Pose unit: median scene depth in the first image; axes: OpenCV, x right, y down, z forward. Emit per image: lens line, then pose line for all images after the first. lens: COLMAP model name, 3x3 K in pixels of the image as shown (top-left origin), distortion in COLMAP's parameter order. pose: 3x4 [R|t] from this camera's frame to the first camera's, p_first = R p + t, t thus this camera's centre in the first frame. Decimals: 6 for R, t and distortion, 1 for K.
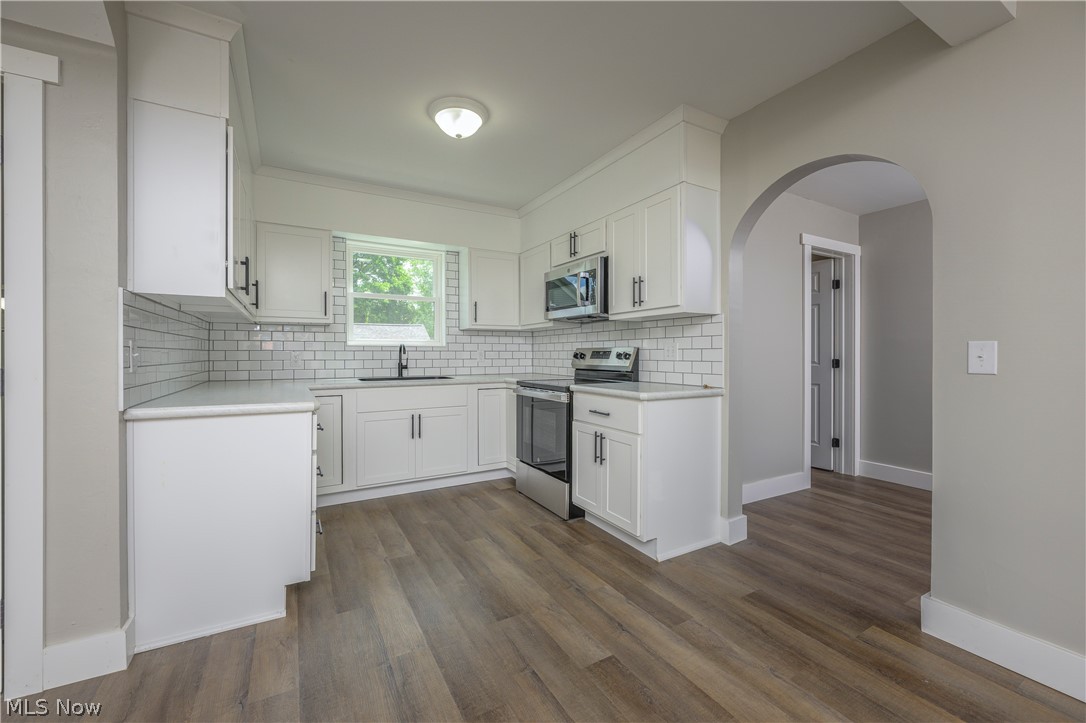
lens RADIAL K [[436.2, 0, 539.6], [0, 436.2, 359.5], [0, 0, 1]] dist [-0.001365, -0.000012]
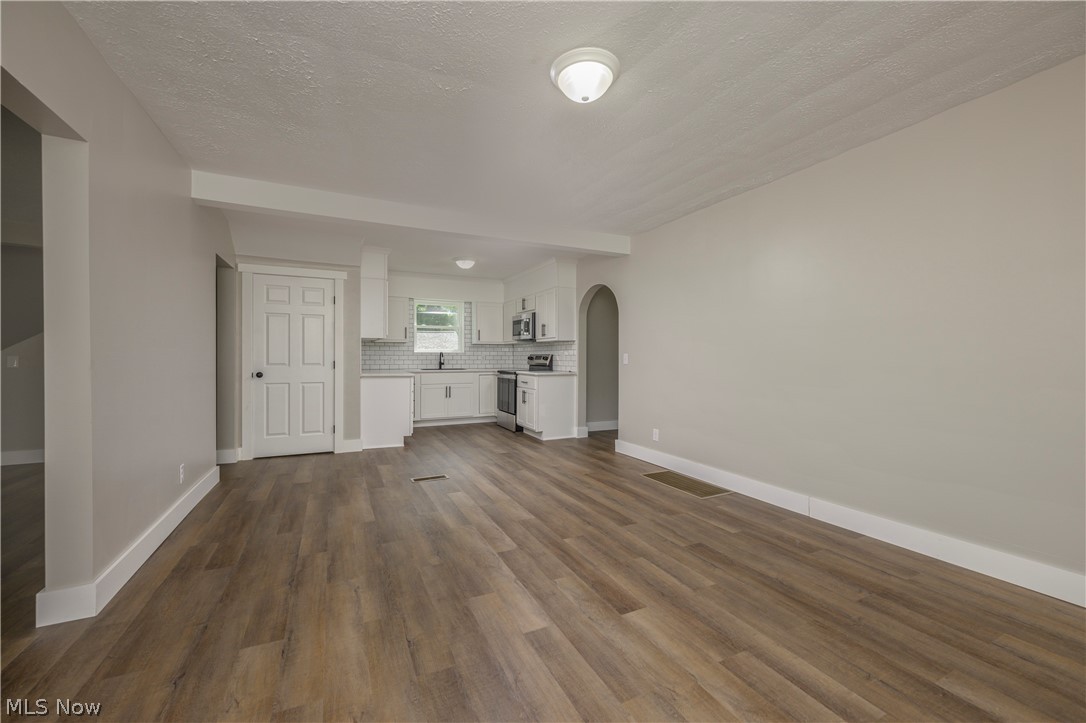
lens RADIAL K [[436.2, 0, 547.4], [0, 436.2, 358.5], [0, 0, 1]] dist [-0.001365, -0.000012]
pose [[0.998451, 0.002335, -0.055588, 0.296804], [-0.002728, 0.999972, -0.006995, 0.007081], [0.055570, 0.007136, 0.998429, -1.024731]]
